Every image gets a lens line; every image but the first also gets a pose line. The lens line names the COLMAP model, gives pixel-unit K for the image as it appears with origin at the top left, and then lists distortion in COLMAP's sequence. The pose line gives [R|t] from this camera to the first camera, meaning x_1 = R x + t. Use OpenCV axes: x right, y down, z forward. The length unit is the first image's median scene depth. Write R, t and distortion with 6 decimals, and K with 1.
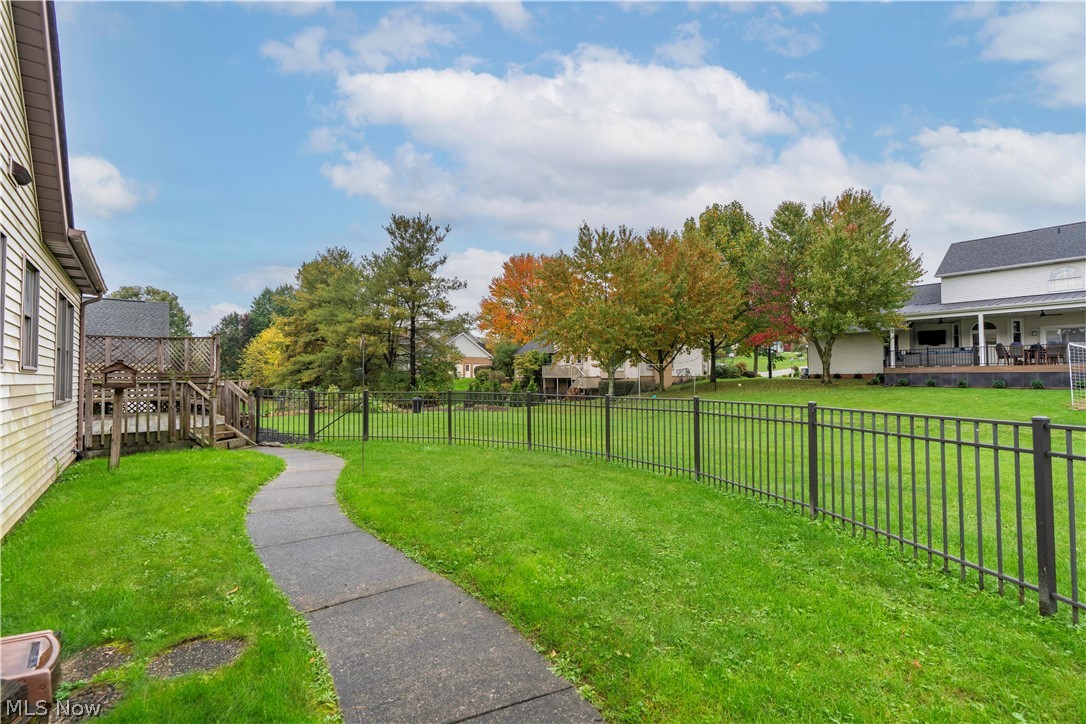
lens RADIAL K [[493.9, 0, 540.4], [0, 493.9, 371.4], [0, 0, 1]] dist [-0.001129, 0.000303]
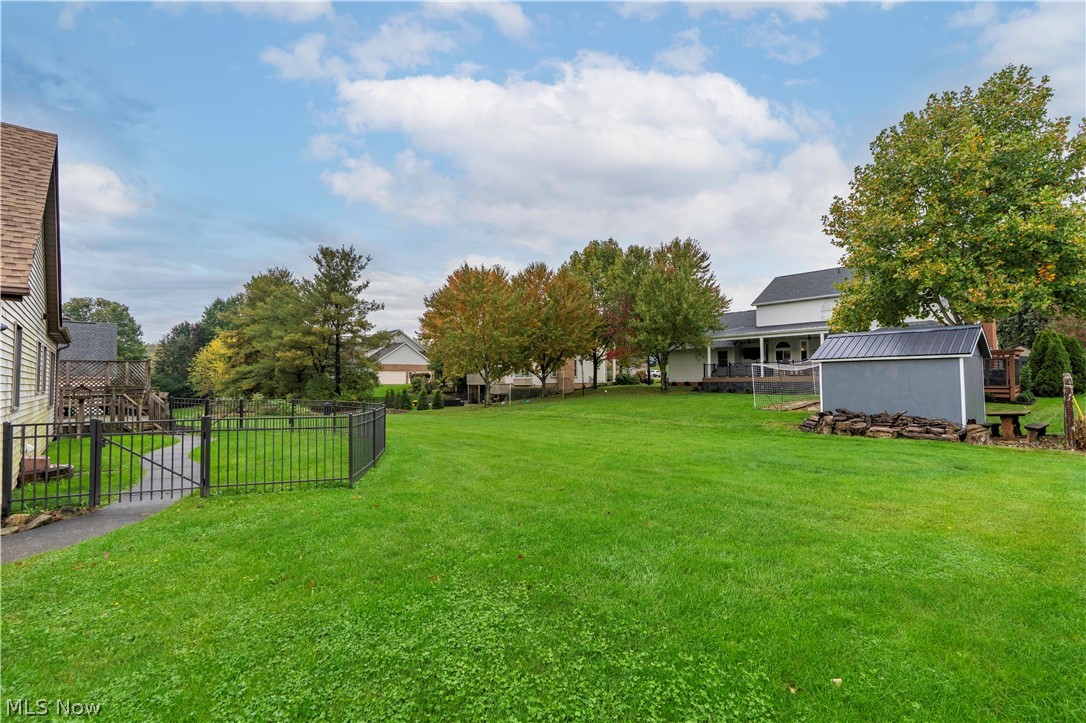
lens RADIAL K [[493.9, 0, 540.4], [0, 493.9, 370.9], [0, 0, 1]] dist [-0.001129, 0.000303]
pose [[0.998268, -0.001279, 0.058809, 0.150547], [0.001849, 0.999952, -0.009644, -0.010299], [-0.058793, 0.009736, 0.998223, -0.188979]]
